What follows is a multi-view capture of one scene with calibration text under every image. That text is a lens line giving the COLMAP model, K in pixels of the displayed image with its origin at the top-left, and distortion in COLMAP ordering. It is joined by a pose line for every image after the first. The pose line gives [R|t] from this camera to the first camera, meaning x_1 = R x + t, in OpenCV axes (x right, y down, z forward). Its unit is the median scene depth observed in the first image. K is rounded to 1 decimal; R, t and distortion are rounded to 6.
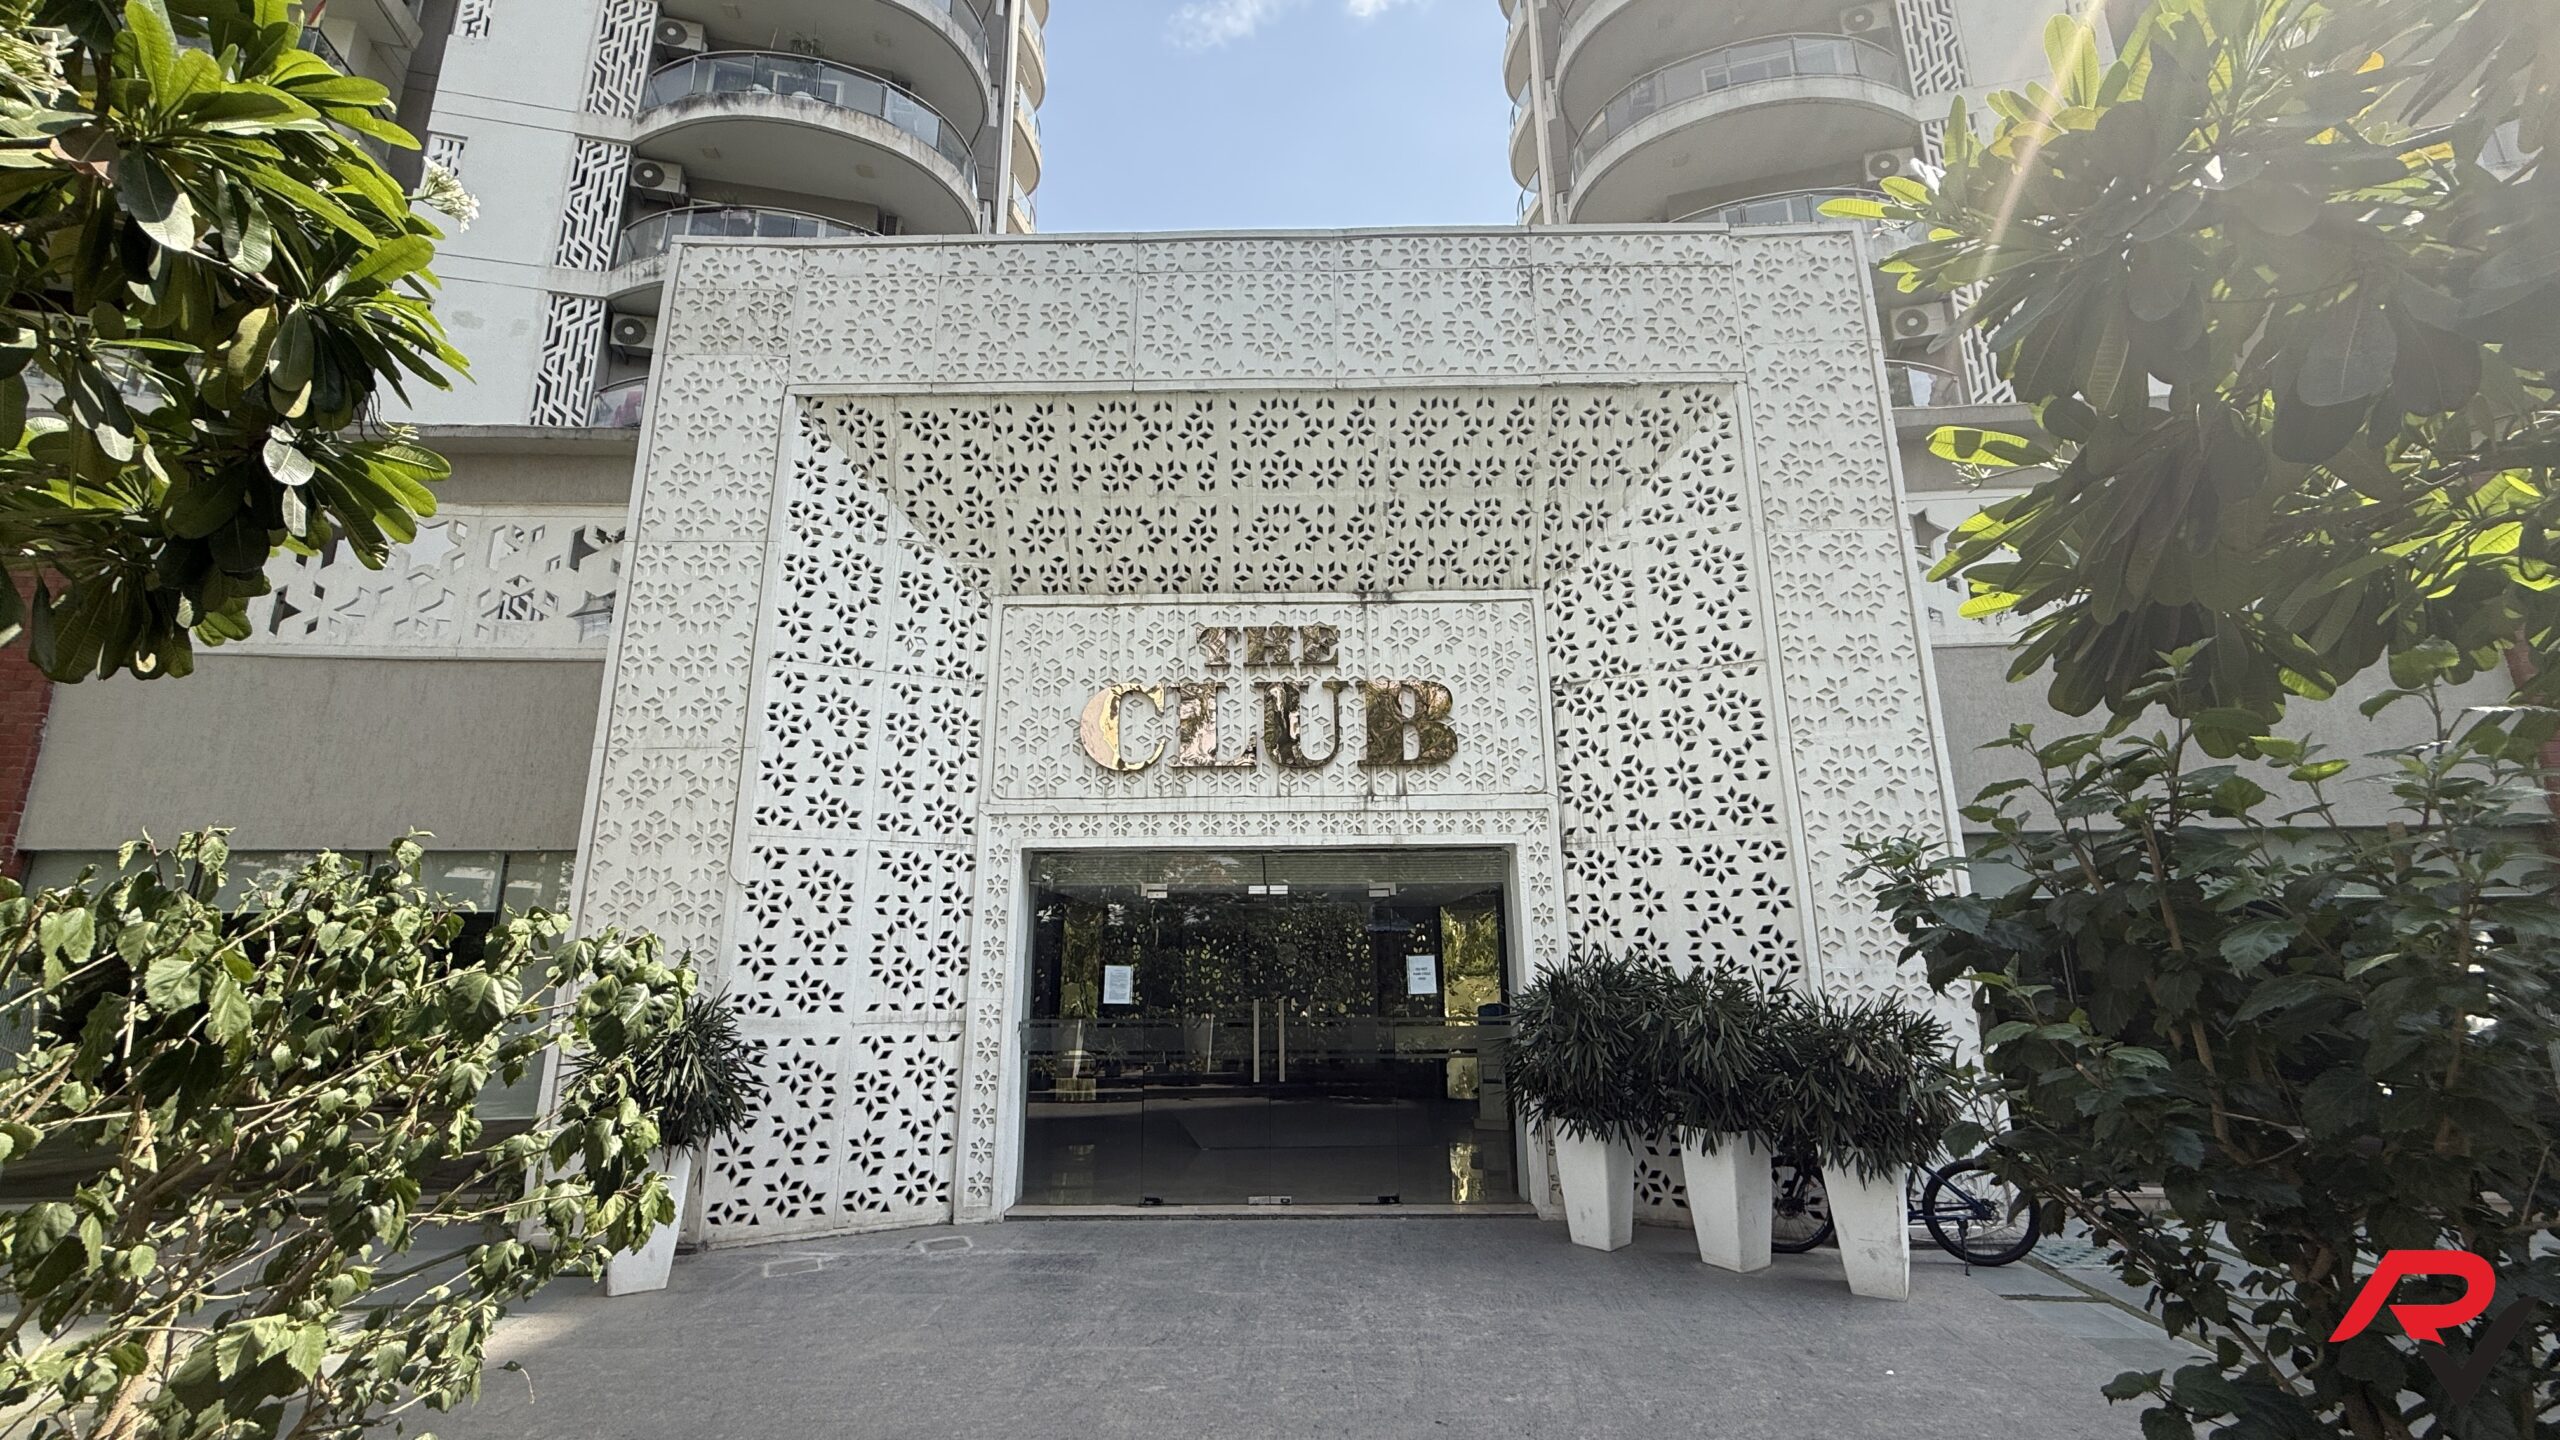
lens RADIAL K [[1020.3, 0, 1282.8], [0, 1020.3, 719.2], [0, 0, 1]] dist [0.001680, -0.000231]
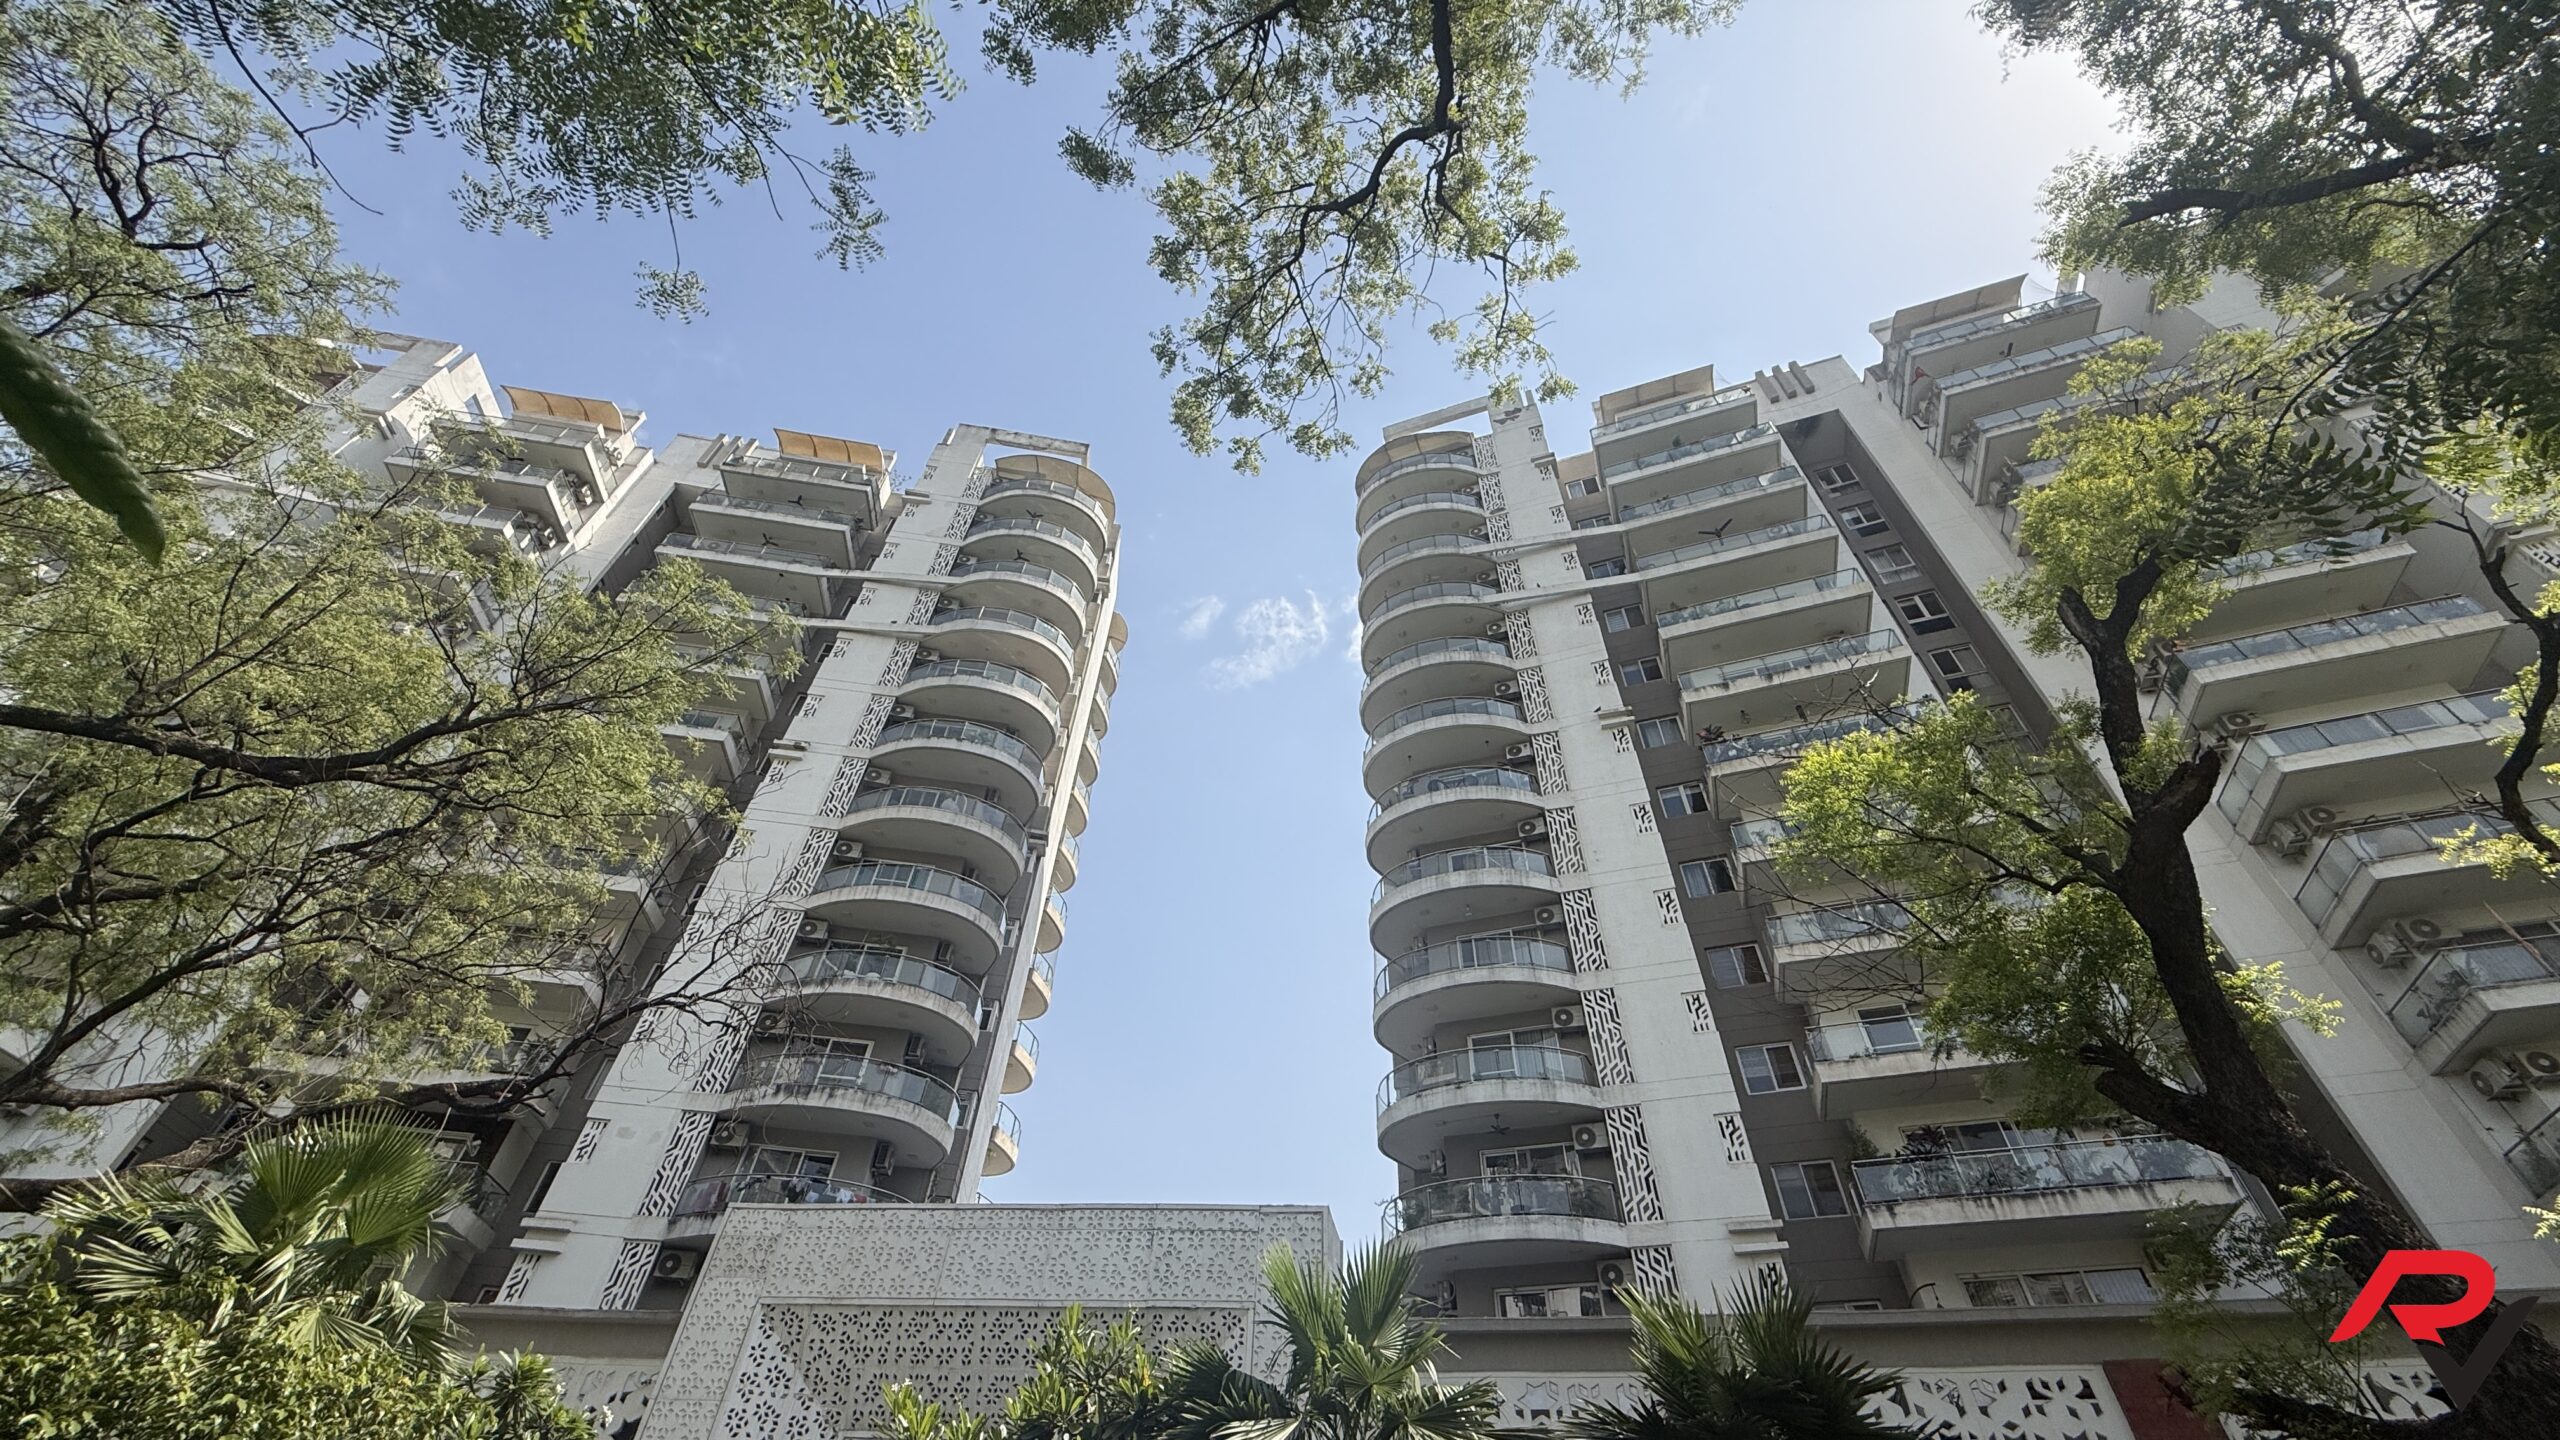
lens RADIAL K [[1020.3, 0, 1280.7], [0, 1020.3, 721.3], [0, 0, 1]] dist [0.001680, -0.000231]
pose [[0.995859, -0.027649, -0.086609, 0.671177], [-0.021664, 0.853029, -0.521414, -0.267076], [0.088296, 0.521130, 0.848897, -1.084135]]
